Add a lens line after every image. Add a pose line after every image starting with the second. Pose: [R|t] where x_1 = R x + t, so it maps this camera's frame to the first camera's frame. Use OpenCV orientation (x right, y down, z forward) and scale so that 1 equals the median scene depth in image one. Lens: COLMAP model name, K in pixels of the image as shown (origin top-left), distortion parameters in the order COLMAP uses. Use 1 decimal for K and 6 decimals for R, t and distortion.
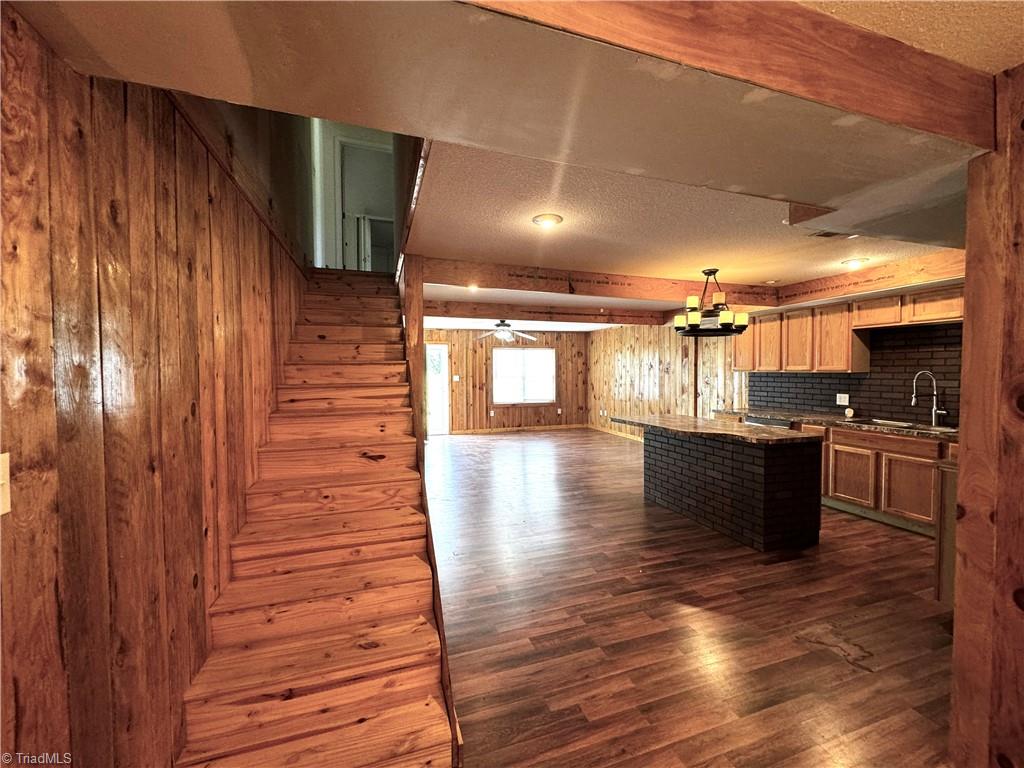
lens RADIAL K [[406.7, 0, 510.1], [0, 406.7, 387.3], [0, 0, 1]] dist [-0.002040, -0.000310]
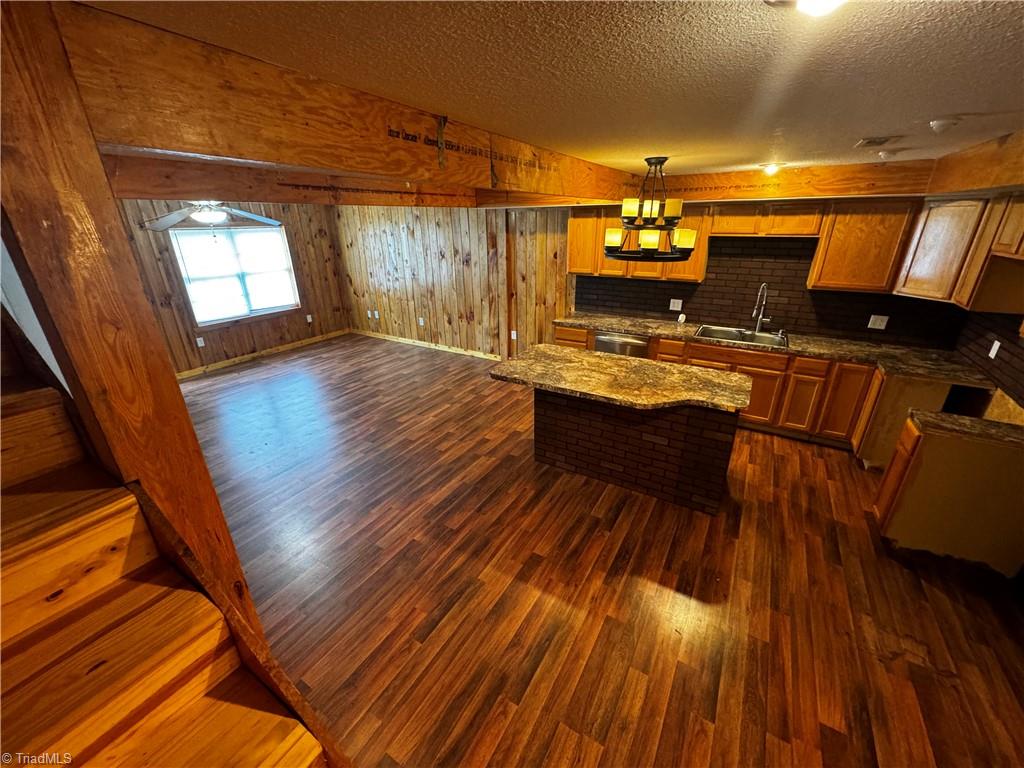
lens RADIAL K [[406.7, 0, 509.3], [0, 406.7, 382.8], [0, 0, 1]] dist [-0.002040, -0.000310]
pose [[0.758874, -0.248866, 0.601810, -0.099626], [0.034939, 0.938331, 0.343969, -0.097466], [-0.650299, -0.240003, 0.720770, 0.319987]]
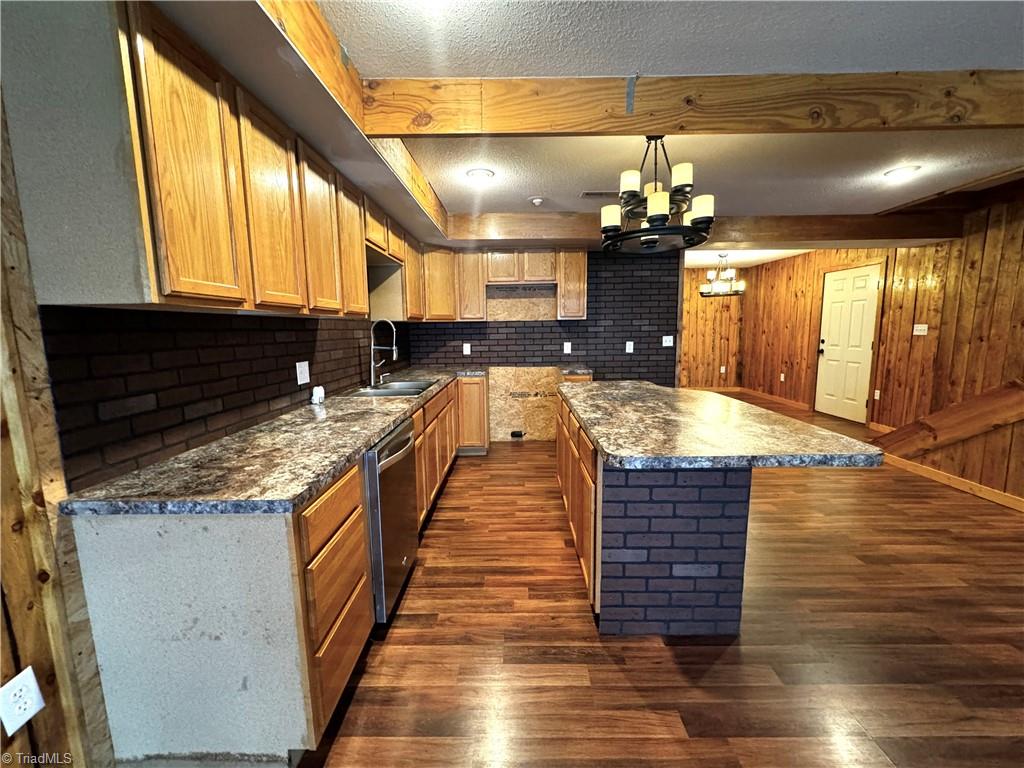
lens RADIAL K [[406.7, 0, 511.5], [0, 406.7, 381.8], [0, 0, 1]] dist [-0.002040, -0.000310]
pose [[-0.947138, -0.020936, 0.320144, 0.268406], [0.034468, 0.985453, 0.166417, -0.021866], [-0.318971, 0.168654, -0.932638, 0.898405]]
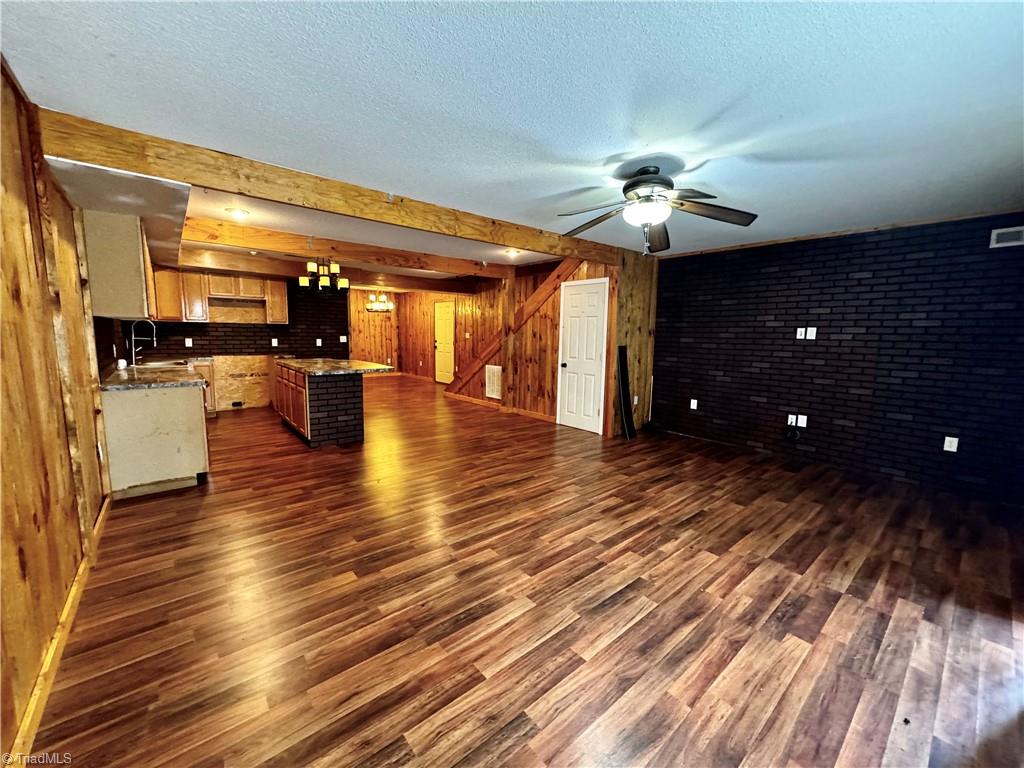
lens RADIAL K [[406.7, 0, 510.0], [0, 406.7, 382.0], [0, 0, 1]] dist [-0.002040, -0.000310]
pose [[-0.927441, 0.037354, -0.372099, 0.236286], [-0.025192, 0.986498, 0.161823, -0.042261], [0.373120, 0.159456, -0.913978, 1.365076]]
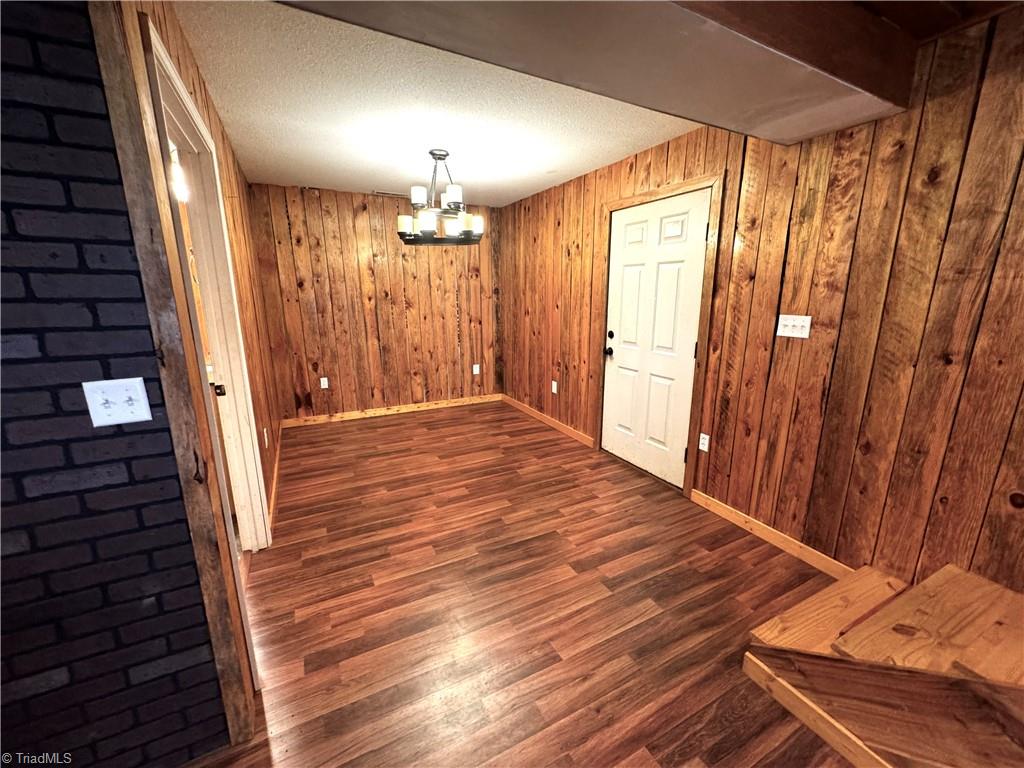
lens RADIAL K [[406.7, 0, 514.4], [0, 406.7, 381.1], [0, 0, 1]] dist [-0.002040, -0.000310]
pose [[-0.985479, 0.044136, -0.163960, 0.126341], [0.000774, 0.966784, 0.255594, -0.012750], [0.169795, 0.251755, -0.952780, 0.358363]]
